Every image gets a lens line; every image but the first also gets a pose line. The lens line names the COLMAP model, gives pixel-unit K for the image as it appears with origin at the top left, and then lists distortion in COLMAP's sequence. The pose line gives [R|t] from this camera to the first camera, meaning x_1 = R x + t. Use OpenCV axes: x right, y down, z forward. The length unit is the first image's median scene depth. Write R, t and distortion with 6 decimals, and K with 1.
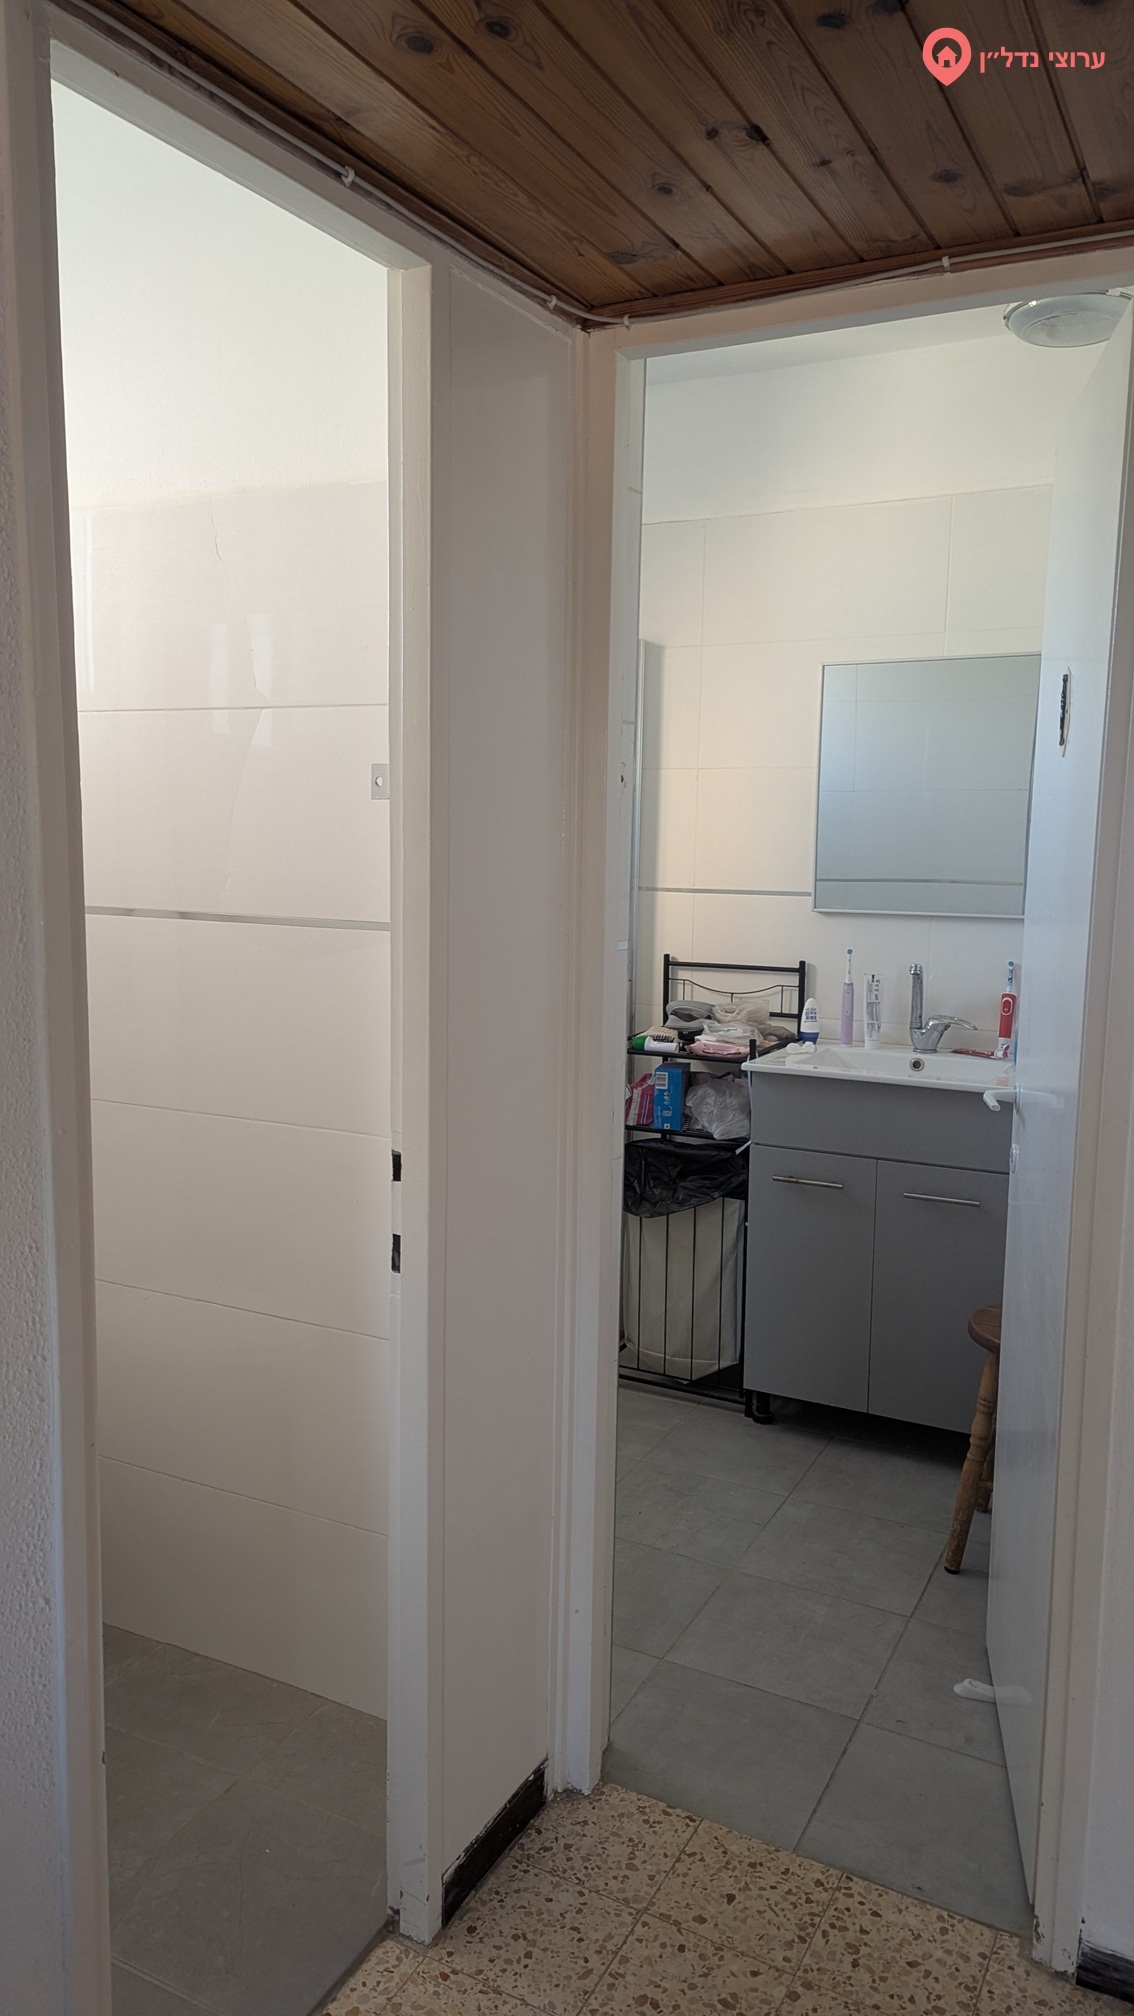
lens RADIAL K [[1406.5, 0, 567.0], [0, 1406.5, 1008.0], [0, 0, 1]] dist [0.003351, 0.000257]
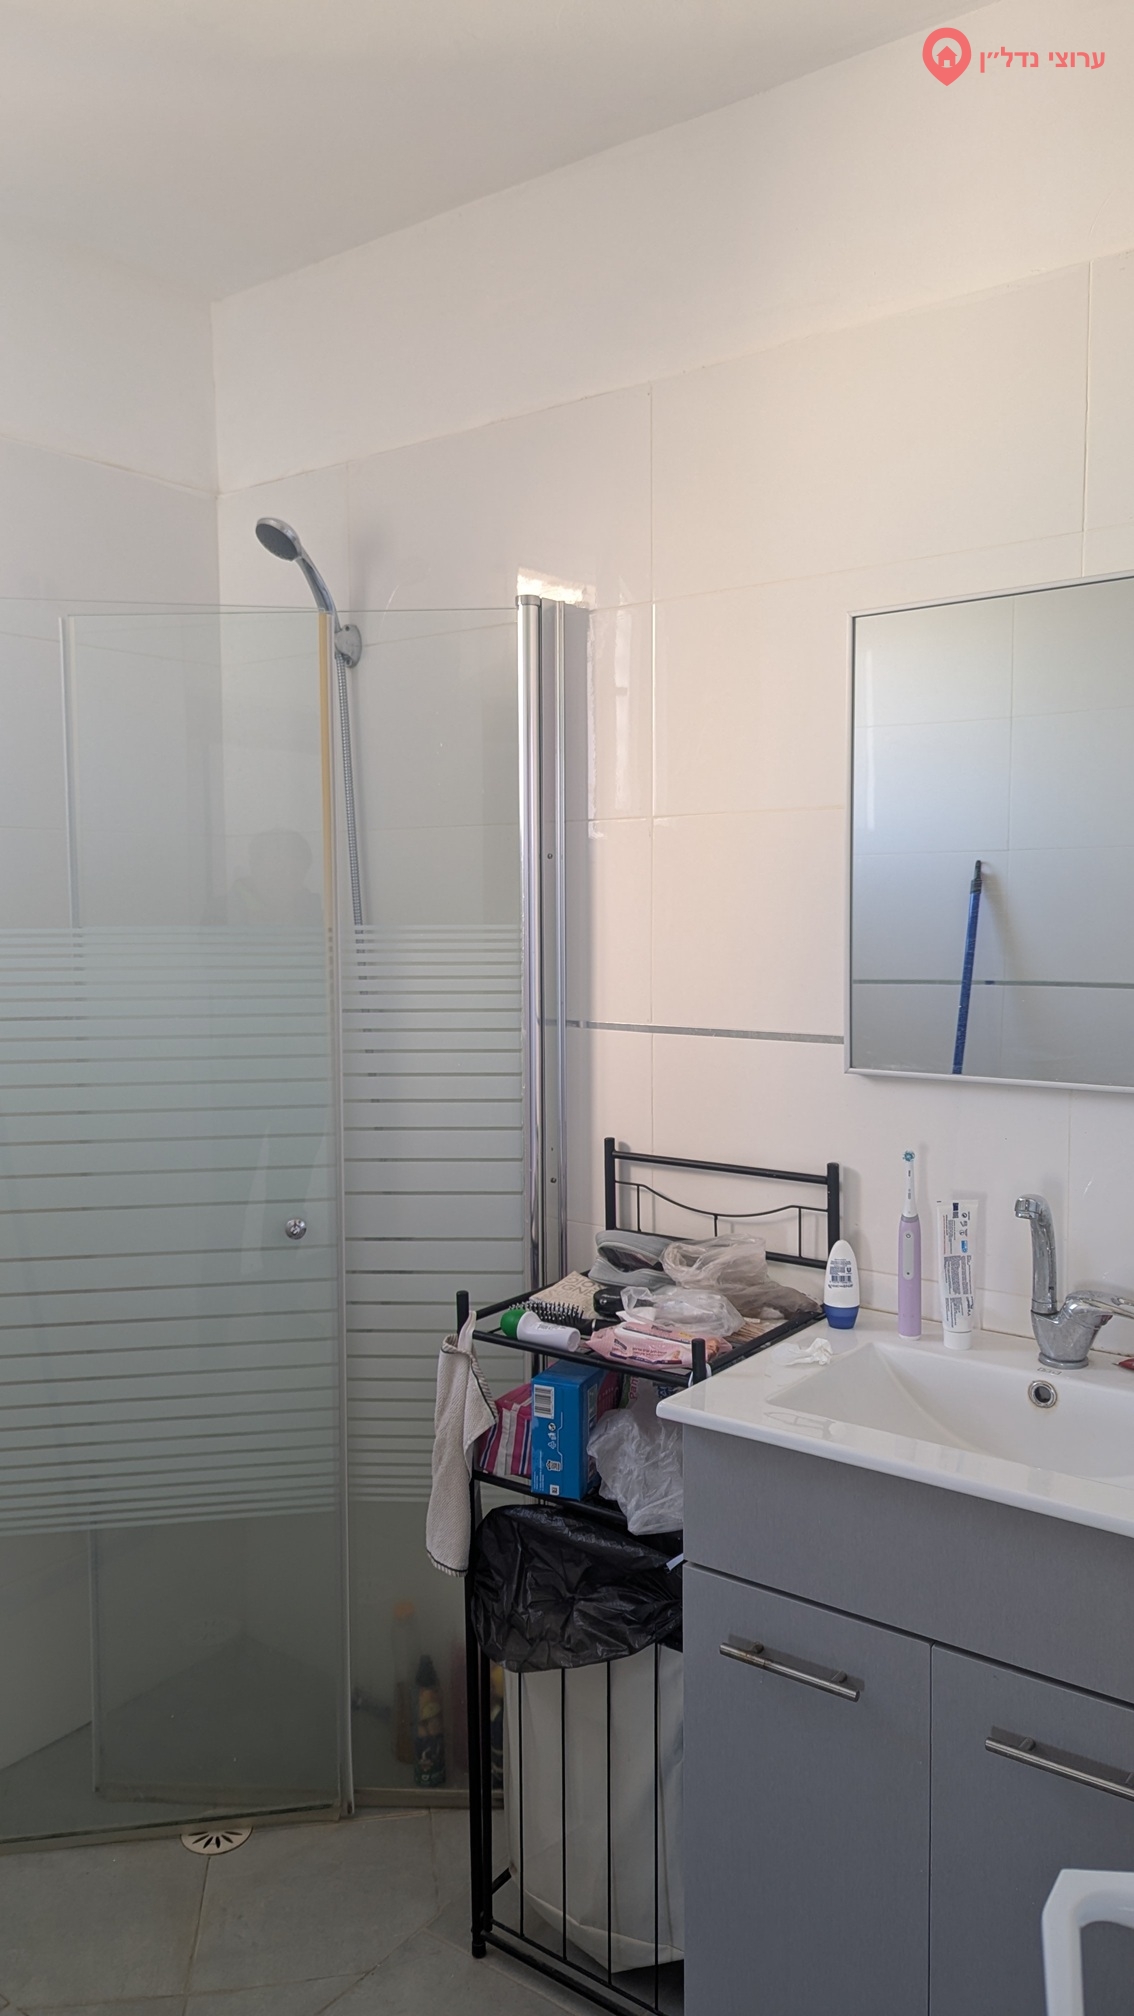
lens RADIAL K [[1443.1, 0, 567.0], [0, 1443.1, 1008.0], [0, 0, 1]] dist [-0.010628, -0.001109]
pose [[0.987259, -0.011615, -0.158696, 0.161001], [0.002818, 0.998452, -0.055548, -0.064354], [0.159096, 0.054393, 0.985764, 0.457485]]
